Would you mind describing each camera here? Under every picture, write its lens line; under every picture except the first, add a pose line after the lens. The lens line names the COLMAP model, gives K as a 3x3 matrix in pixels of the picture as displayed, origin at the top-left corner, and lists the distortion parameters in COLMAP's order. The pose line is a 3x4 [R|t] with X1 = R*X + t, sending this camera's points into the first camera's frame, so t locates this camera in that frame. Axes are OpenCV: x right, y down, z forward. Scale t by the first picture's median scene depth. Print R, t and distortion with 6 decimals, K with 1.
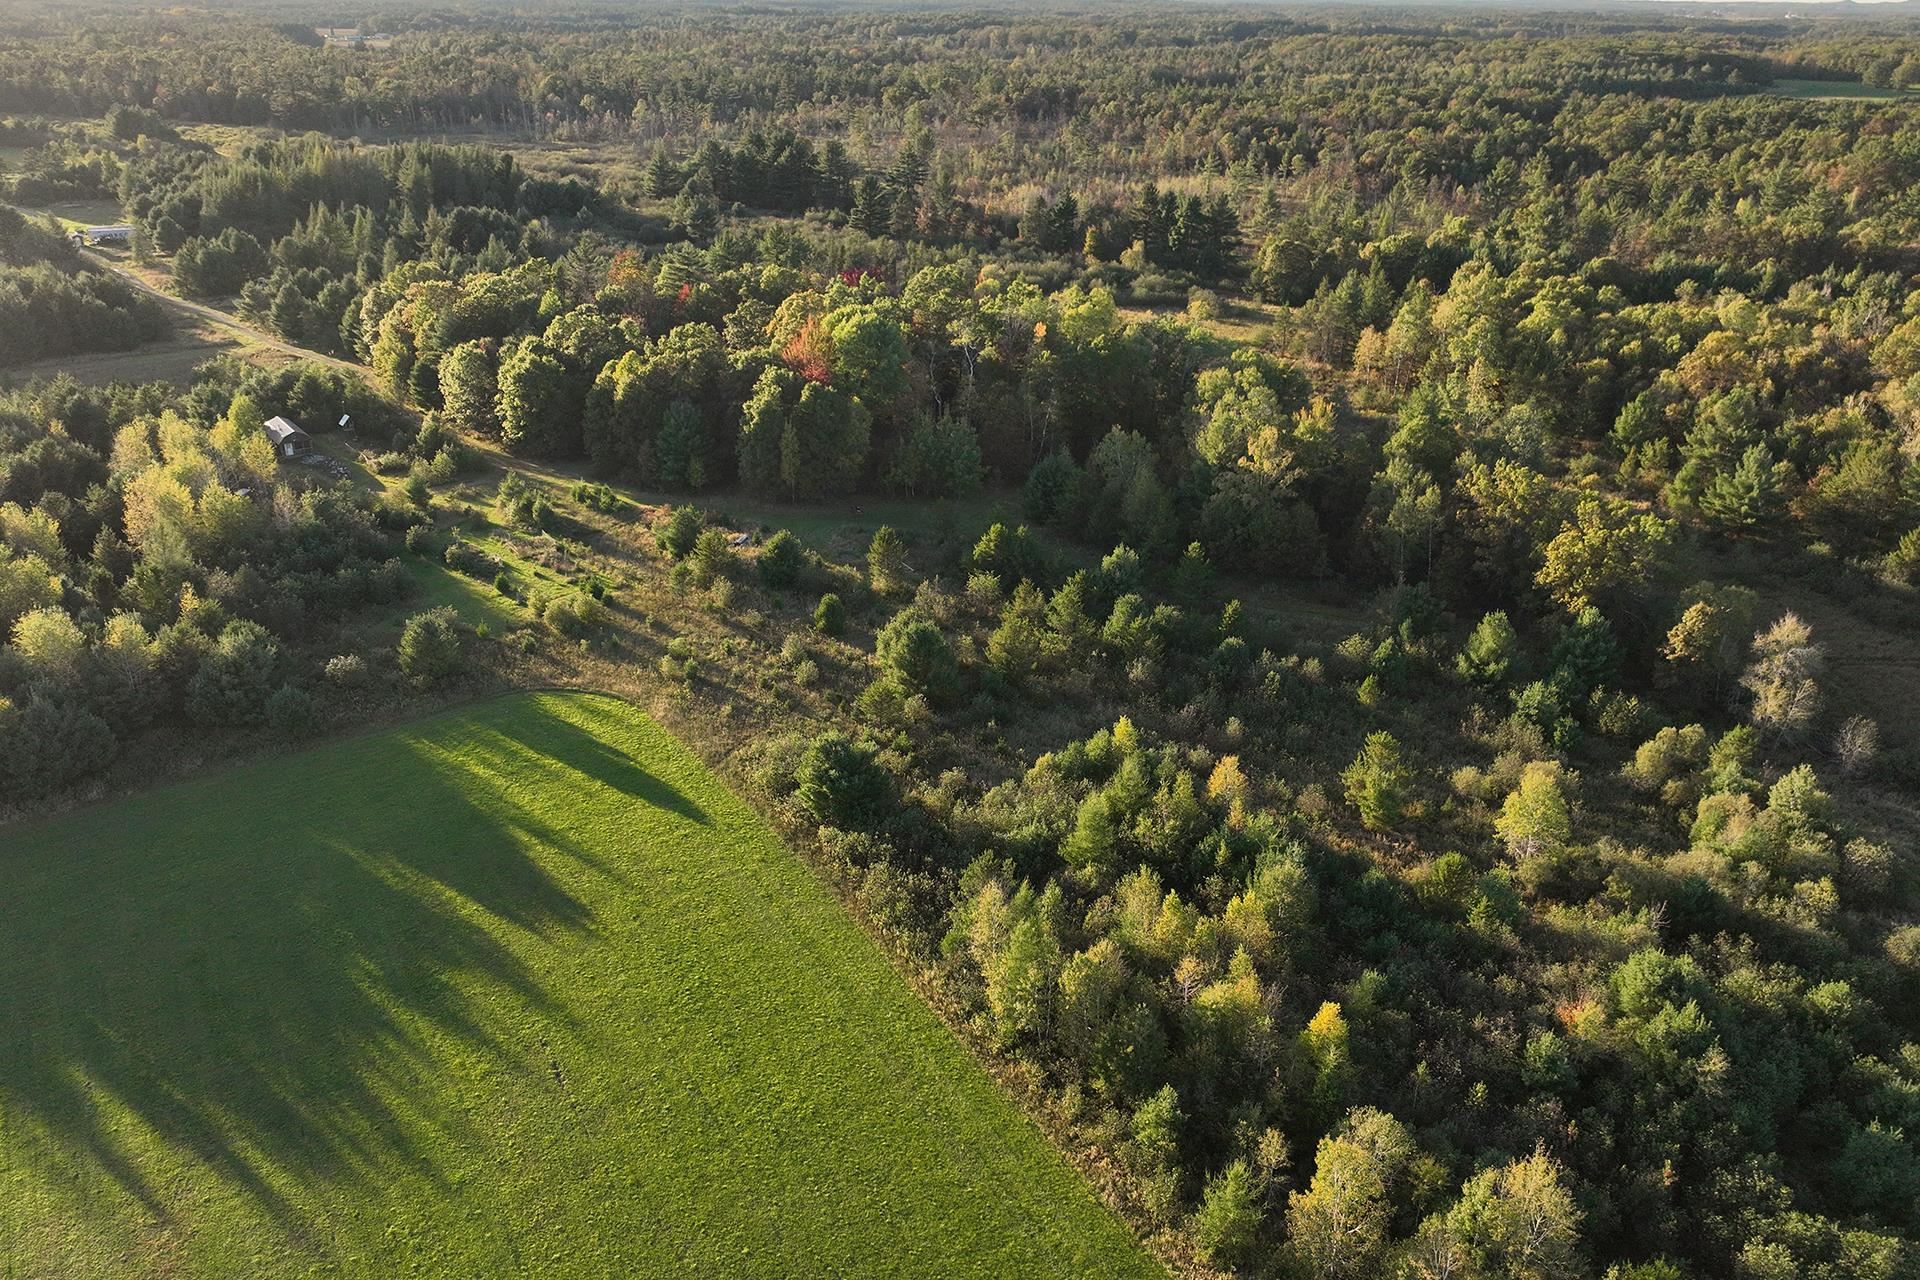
lens RADIAL K [[1448.3, 0, 960.0], [0, 1448.3, 640.0], [0, 0, 1]] dist [-0.012047, 0.034949]
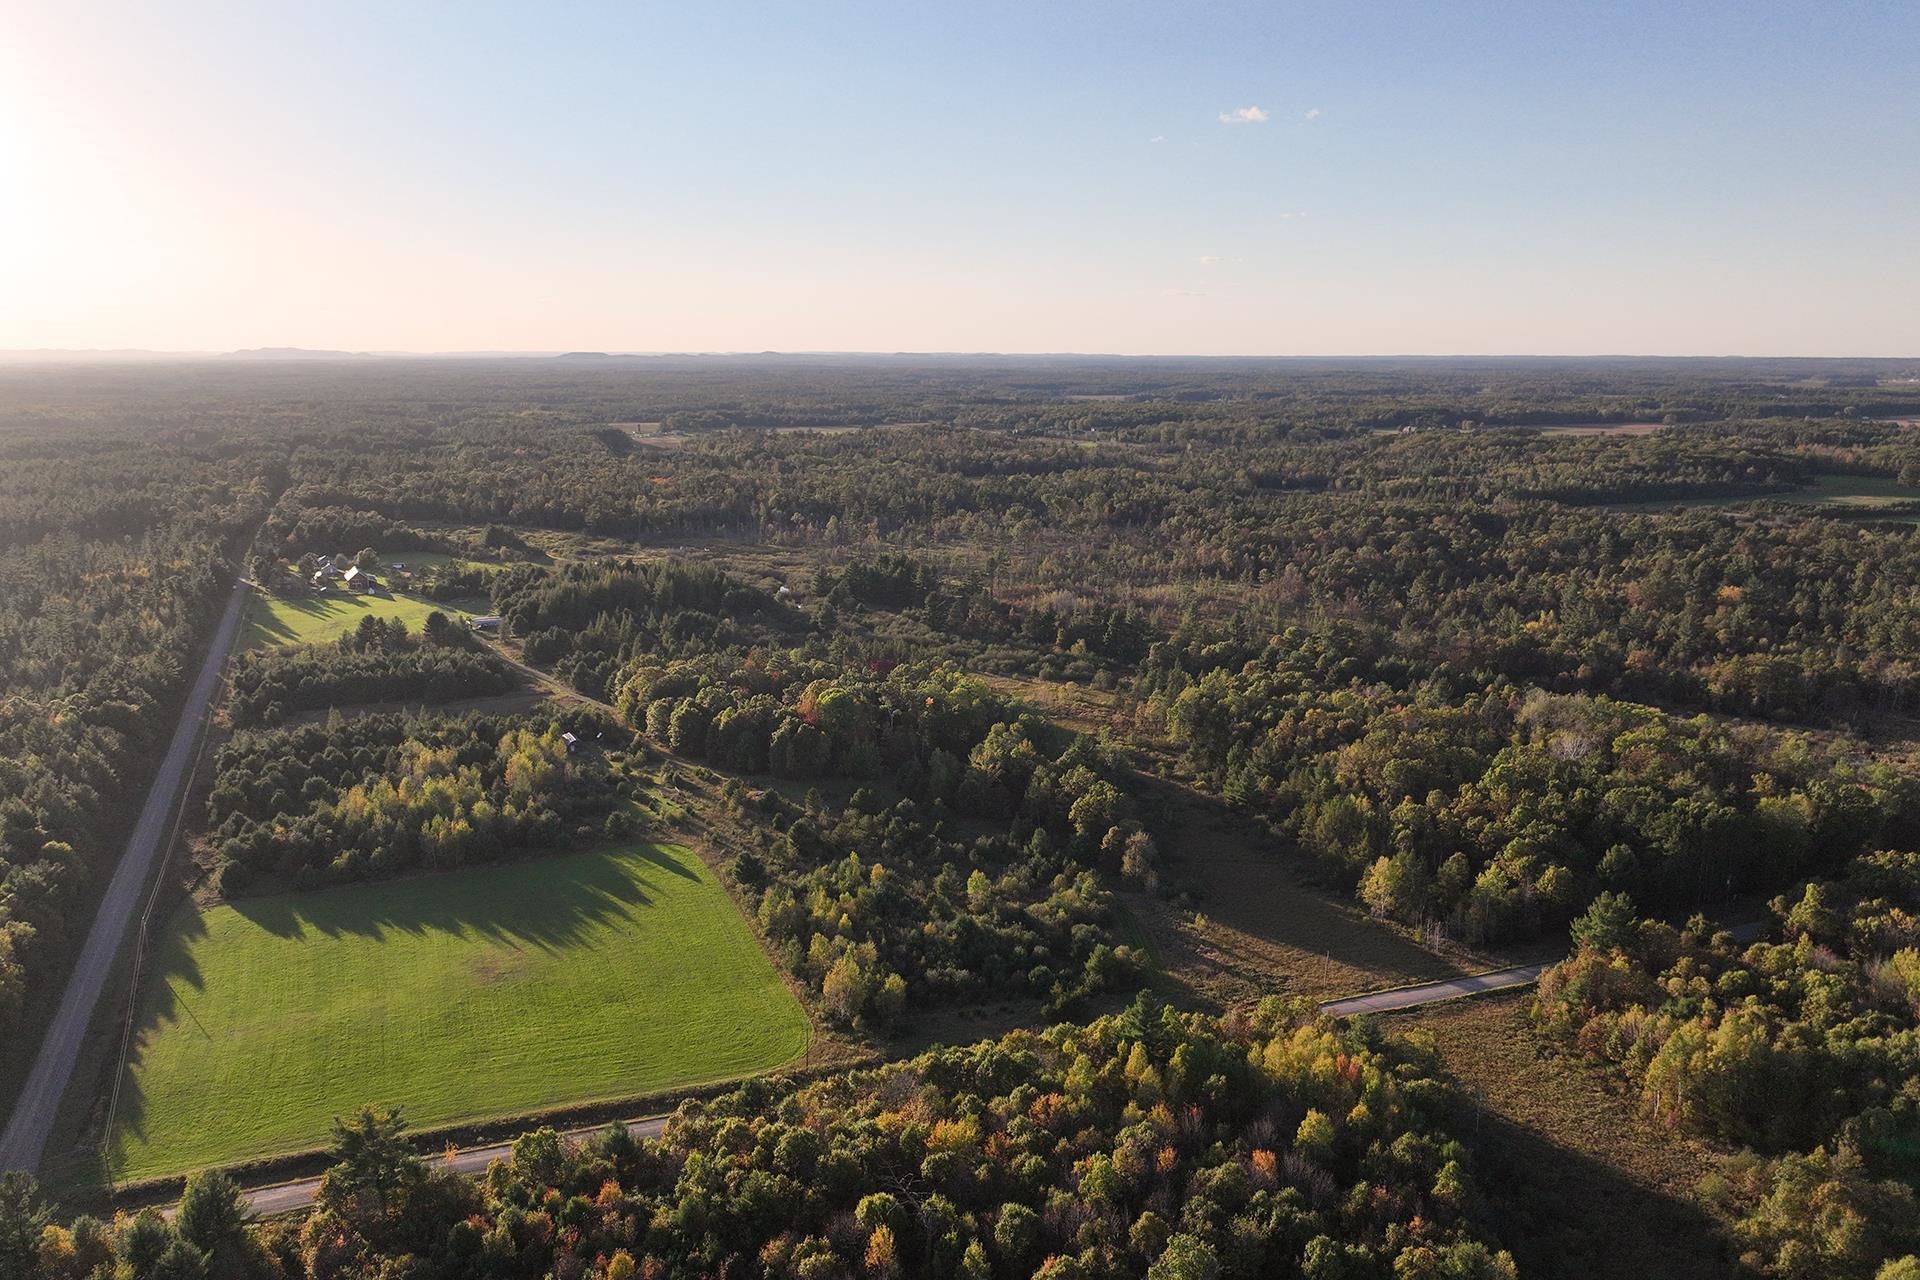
lens RADIAL K [[1439.8, 0, 960.0], [0, 1439.8, 640.0], [0, 0, 1]] dist [0.005438, 0.005741]
pose [[0.985810, 0.017804, -0.166919, 0.249873], [-0.054744, 0.974095, -0.219412, 0.081920], [0.158688, 0.225436, 0.961247, -0.546703]]
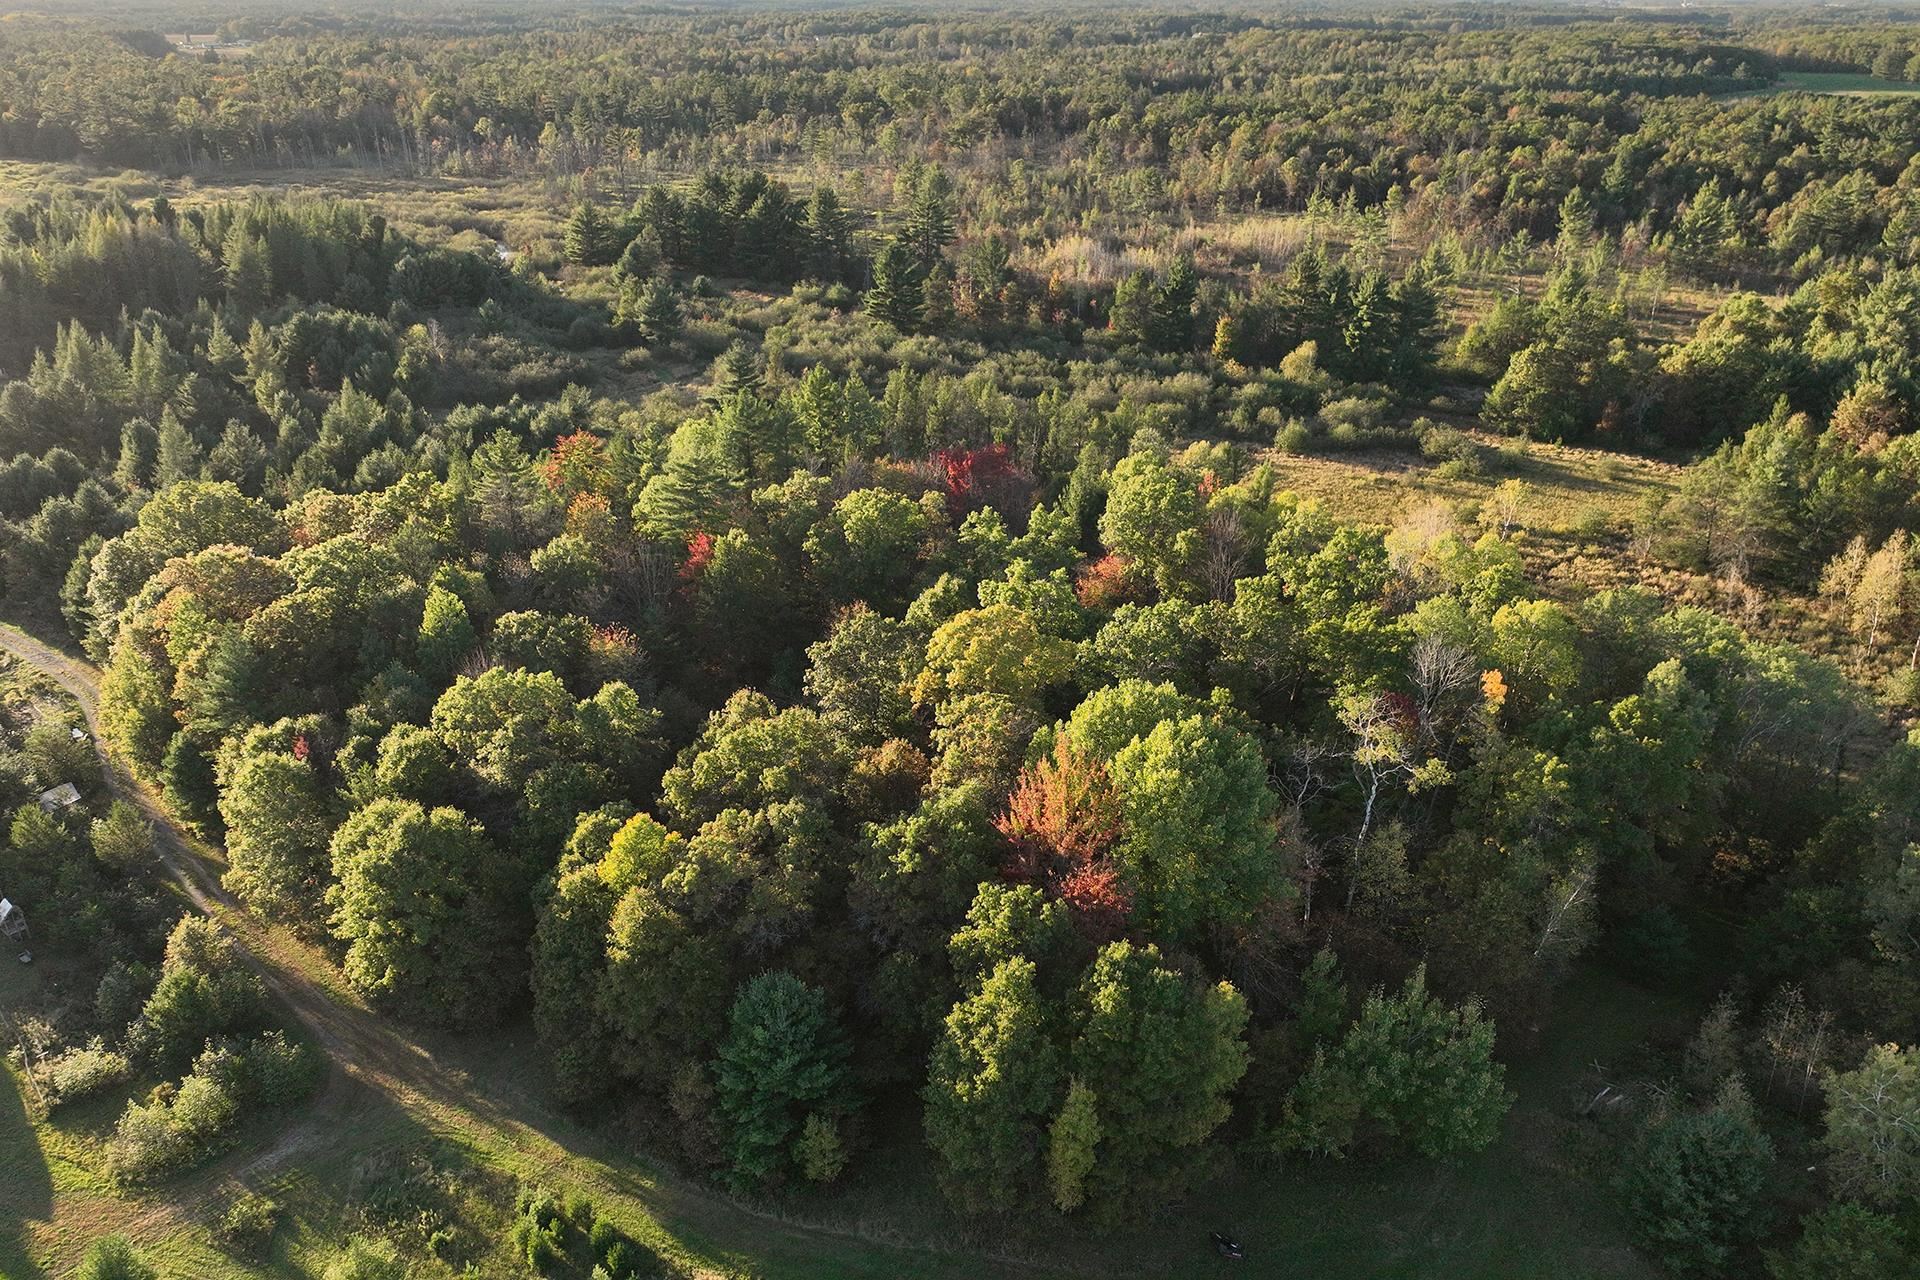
lens RADIAL K [[1448.3, 0, 960.0], [0, 1448.3, 640.0], [0, 0, 1]] dist [-0.012047, 0.034949]
pose [[0.997650, -0.036712, 0.057853, -0.085366], [0.036586, 0.999325, 0.003237, -0.137777], [-0.057933, -0.001113, 0.998320, 0.309908]]
